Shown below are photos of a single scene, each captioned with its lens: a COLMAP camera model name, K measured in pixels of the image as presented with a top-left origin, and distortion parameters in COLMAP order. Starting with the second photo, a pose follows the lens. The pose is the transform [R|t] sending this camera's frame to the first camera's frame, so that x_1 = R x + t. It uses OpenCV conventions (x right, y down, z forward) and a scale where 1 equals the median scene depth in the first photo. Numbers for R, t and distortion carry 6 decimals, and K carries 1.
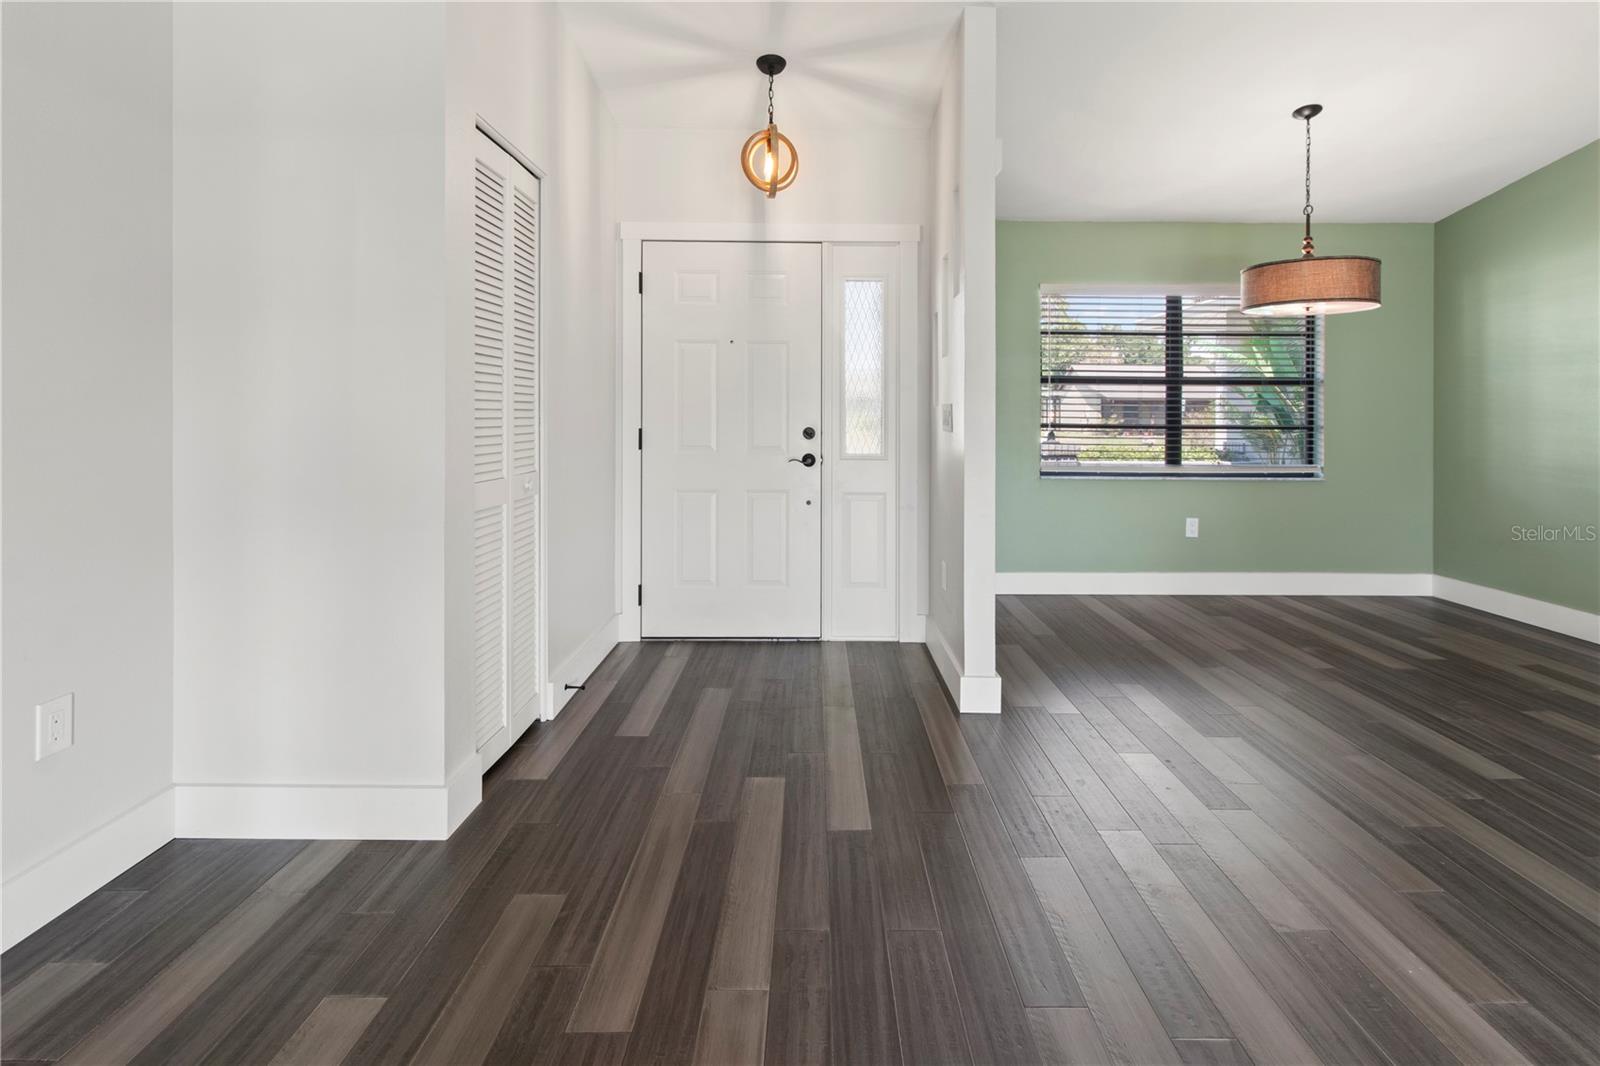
lens RADIAL K [[781.9, 0, 824.2], [0, 781.9, 409.4], [0, 0, 1]] dist [0.003704, 0.000147]
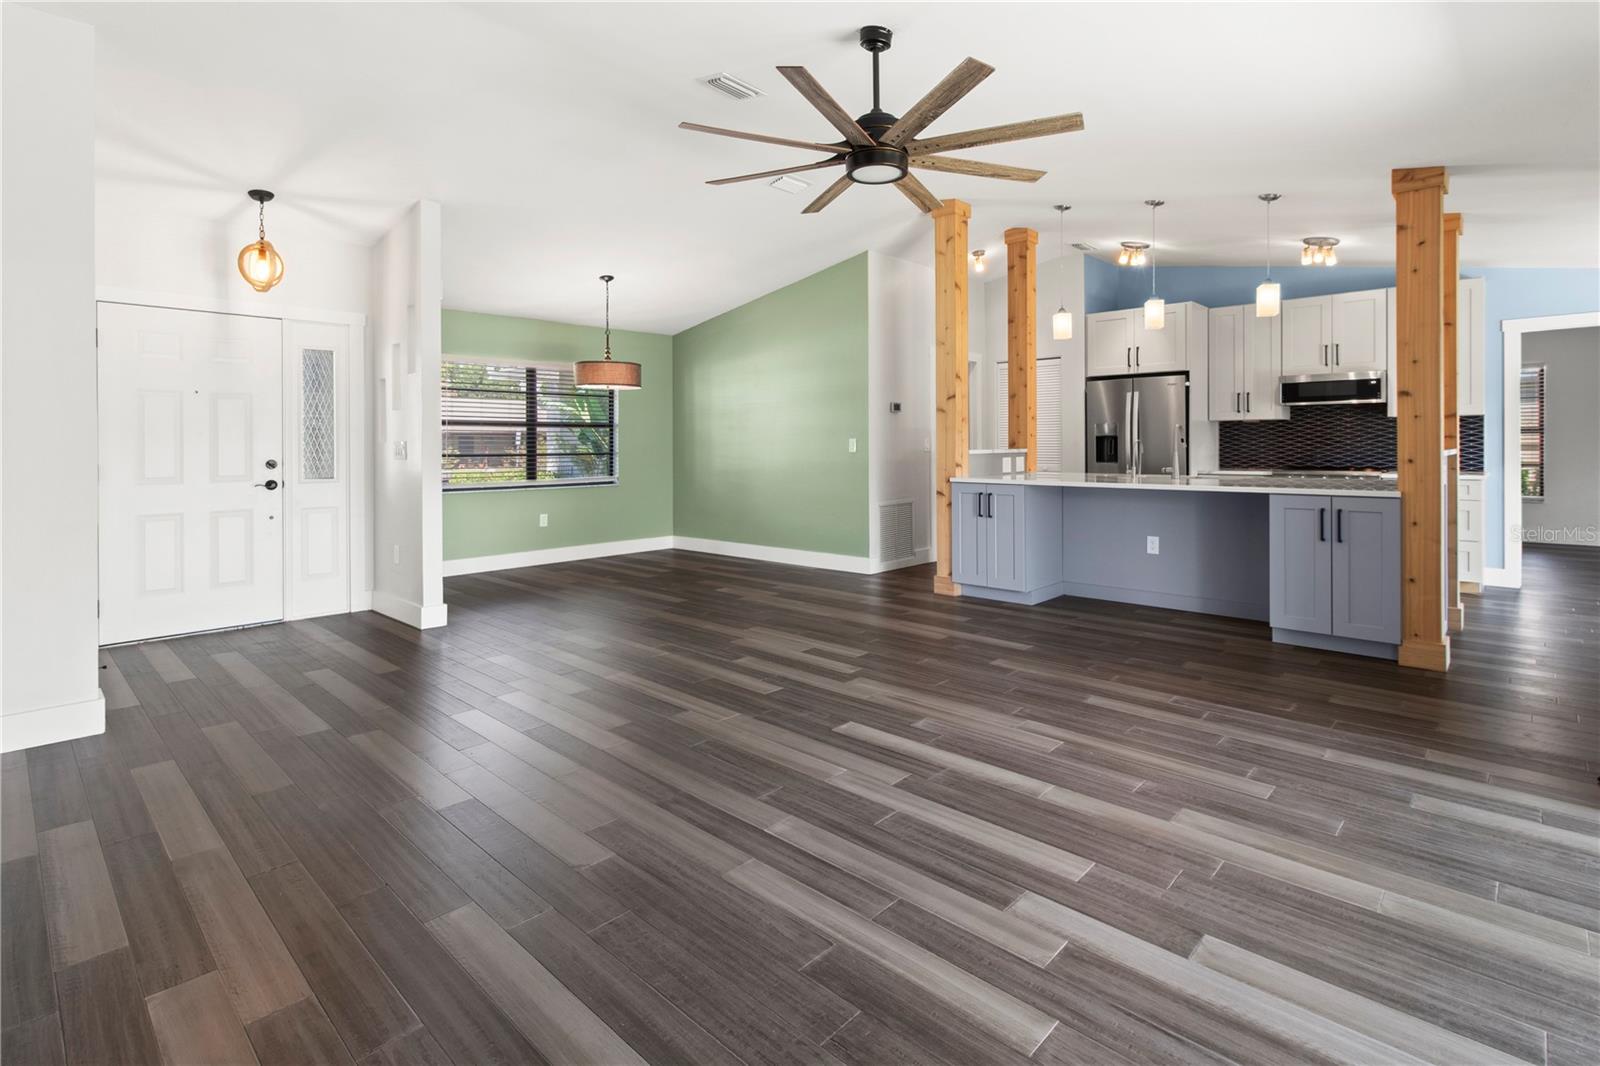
lens RADIAL K [[760.5, 0, 802.8], [0, 760.5, 434.8], [0, 0, 1]] dist [0.002298, -0.000937]
pose [[0.700358, -0.001983, 0.713789, -0.239927], [0.009238, 0.999938, -0.006287, -0.001982], [-0.713732, 0.010997, 0.700333, -0.409953]]
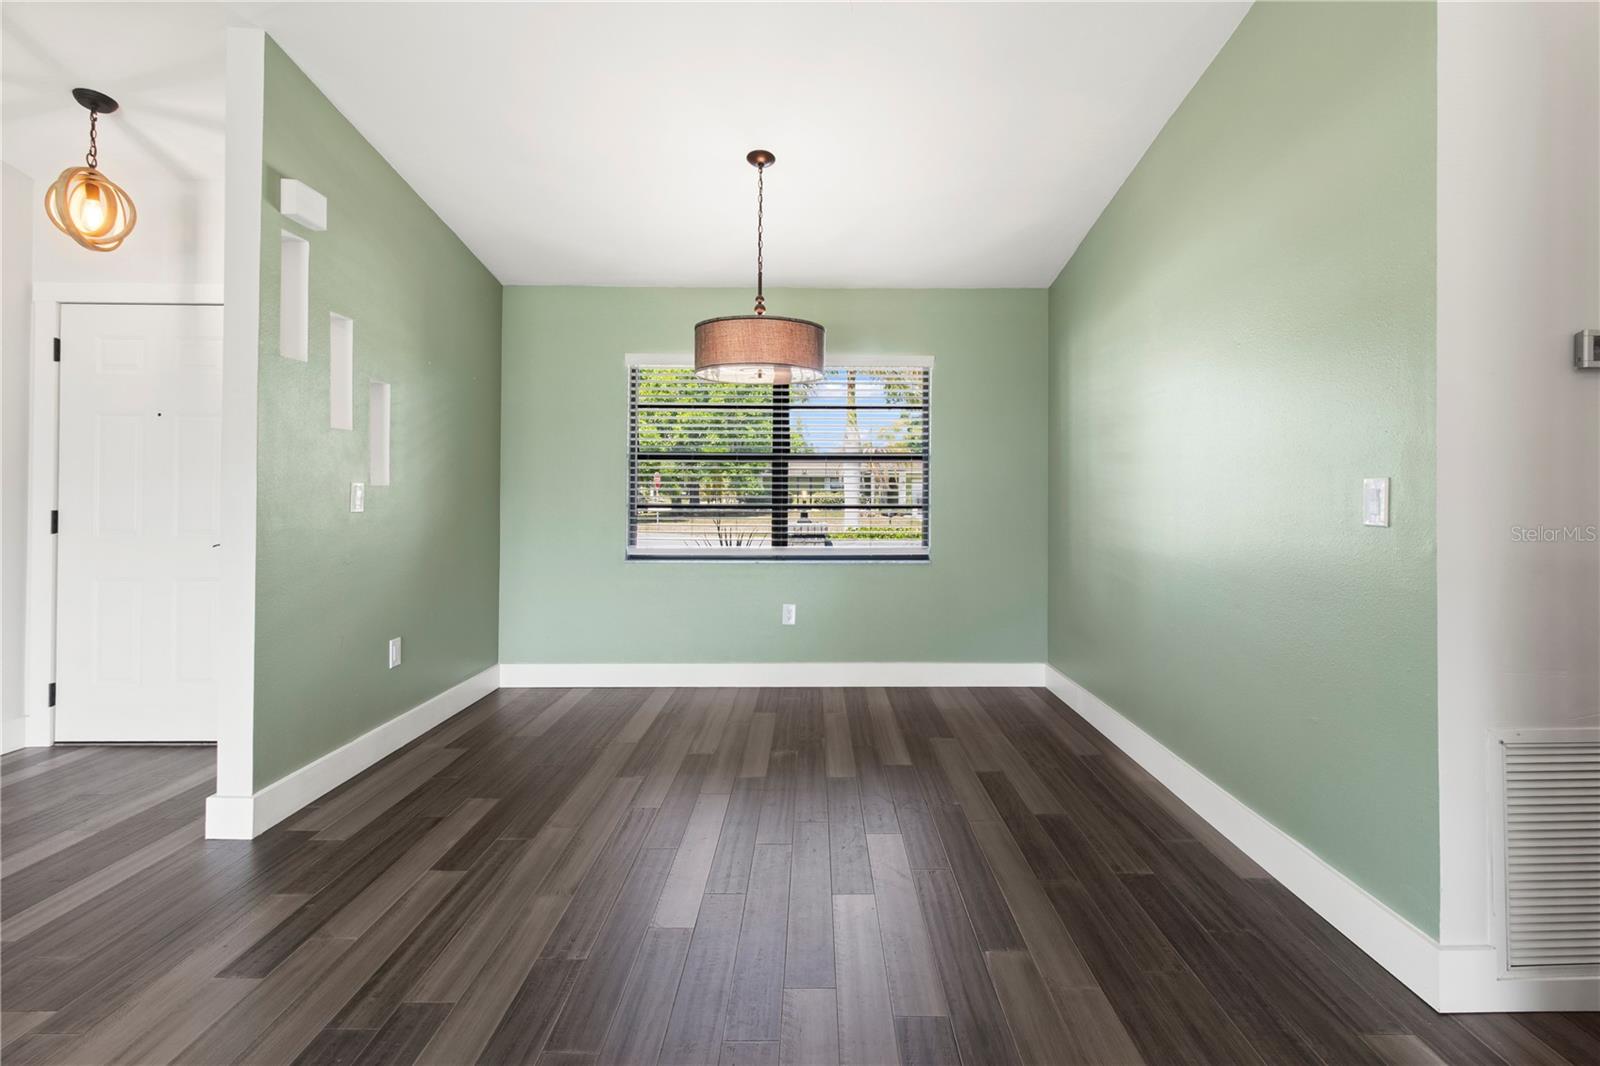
lens RADIAL K [[760.5, 0, 812.2], [0, 760.5, 481.4], [0, 0, 1]] dist [0.002298, -0.000937]
pose [[0.999989, -0.003065, 0.003518, 0.500069], [0.003100, 0.999943, -0.010207, 0.002142], [-0.003487, 0.010218, 0.999942, 0.090978]]
